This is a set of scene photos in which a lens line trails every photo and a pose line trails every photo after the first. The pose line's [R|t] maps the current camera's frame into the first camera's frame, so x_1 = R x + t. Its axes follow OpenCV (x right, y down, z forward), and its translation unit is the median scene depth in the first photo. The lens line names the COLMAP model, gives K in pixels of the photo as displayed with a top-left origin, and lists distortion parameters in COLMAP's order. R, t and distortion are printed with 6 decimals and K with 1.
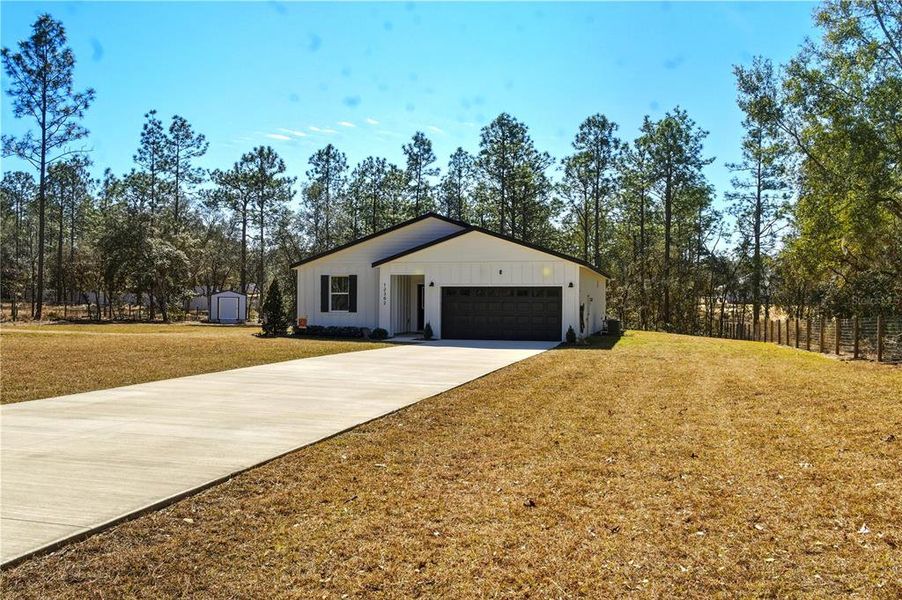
lens RADIAL K [[703.7, 0, 454.0], [0, 703.7, 301.2], [0, 0, 1]] dist [-0.028239, 0.018538]
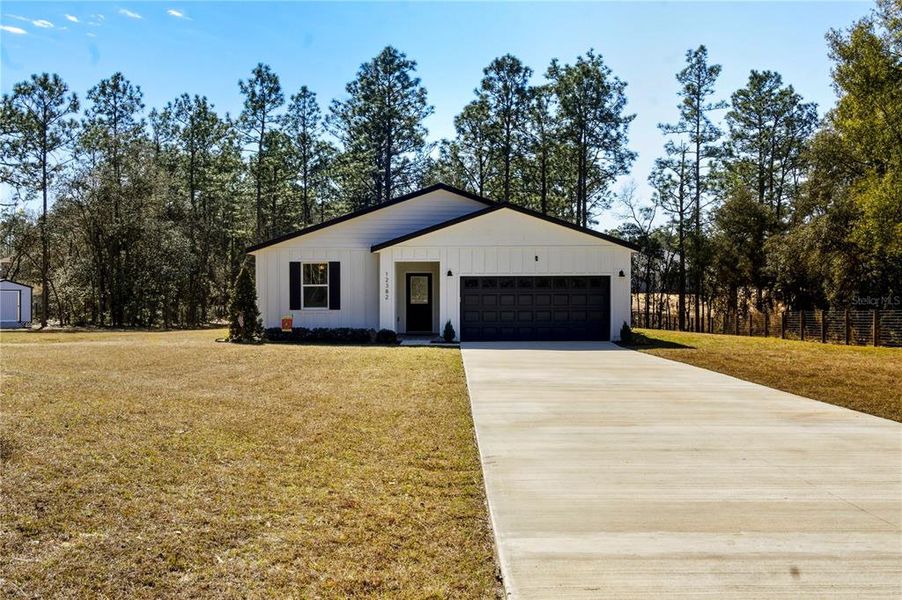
lens RADIAL K [[963.5, 0, 449.3], [0, 963.5, 300.9], [0, 0, 1]] dist [-0.002802, 0.000000]
pose [[0.964138, -0.011131, 0.265167, -0.157446], [0.008633, 0.999907, 0.010585, -0.002099], [-0.265260, -0.007916, 0.964144, -0.032215]]
